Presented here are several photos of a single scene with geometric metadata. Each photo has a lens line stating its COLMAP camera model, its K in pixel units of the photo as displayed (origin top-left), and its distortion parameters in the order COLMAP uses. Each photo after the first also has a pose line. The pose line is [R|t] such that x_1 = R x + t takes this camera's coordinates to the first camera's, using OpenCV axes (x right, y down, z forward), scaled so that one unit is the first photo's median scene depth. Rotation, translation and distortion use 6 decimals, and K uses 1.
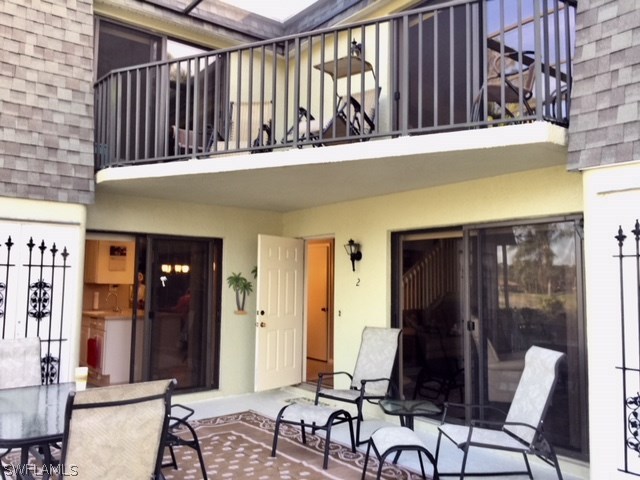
lens RADIAL K [[543.1, 0, 320.0], [0, 543.1, 240.0], [0, 0, 1]] dist [0.001143, 0.004783]
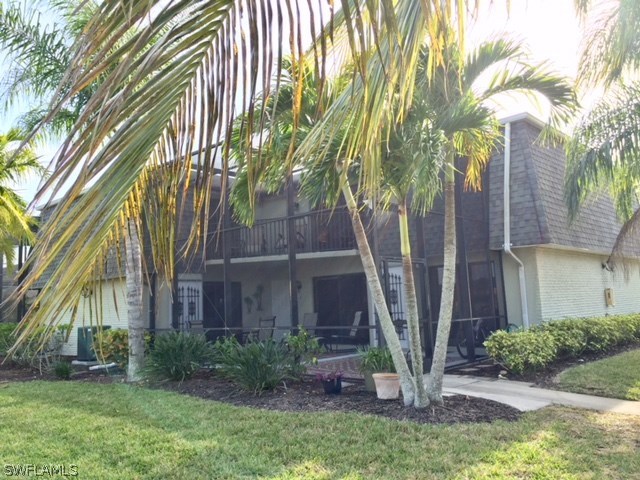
lens RADIAL K [[543.1, 0, 320.0], [0, 543.1, 240.0], [0, 0, 1]] dist [0.001143, 0.004783]
pose [[0.987613, -0.039982, 0.151732, -0.258551], [0.047990, 0.997621, -0.049491, -0.069530], [-0.149392, 0.056159, 0.987182, -1.847986]]
